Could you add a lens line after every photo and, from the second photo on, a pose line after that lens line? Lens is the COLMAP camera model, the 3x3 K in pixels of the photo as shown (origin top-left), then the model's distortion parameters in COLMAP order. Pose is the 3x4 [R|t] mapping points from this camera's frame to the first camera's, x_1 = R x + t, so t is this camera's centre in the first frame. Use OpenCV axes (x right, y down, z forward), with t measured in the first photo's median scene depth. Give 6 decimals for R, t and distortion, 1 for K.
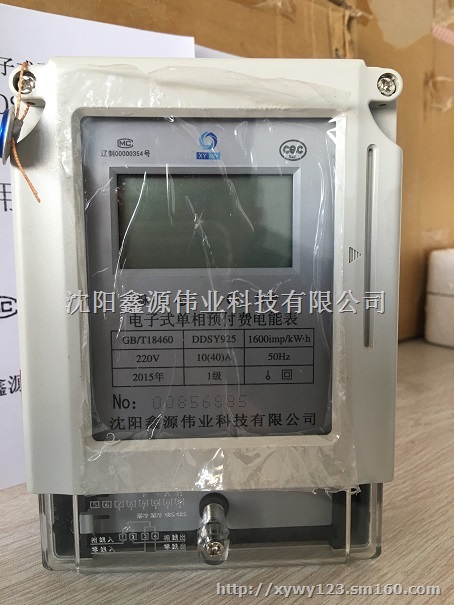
lens RADIAL K [[544.2, 0, 226.2], [0, 544.2, 297.7], [0, 0, 1]] dist [0.030369, -0.112261]
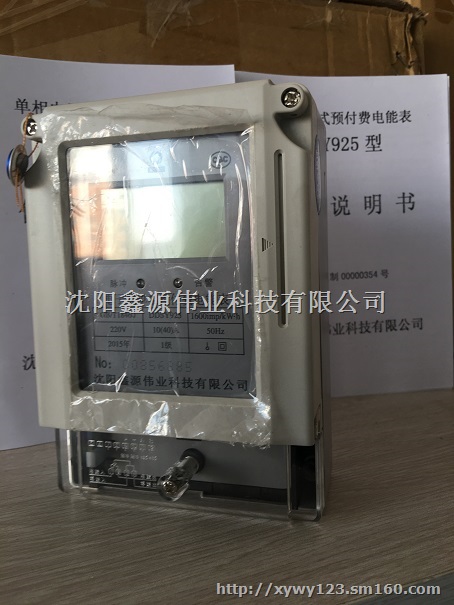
lens RADIAL K [[544.2, 0, 227.1], [0, 544.2, 298.1], [0, 0, 1]] dist [0.030369, -0.112261]
pose [[0.940143, 0.007204, -0.340704, 0.532321], [-0.014119, 0.999742, -0.017820, 0.056598], [0.340488, 0.021564, 0.940002, -0.124509]]
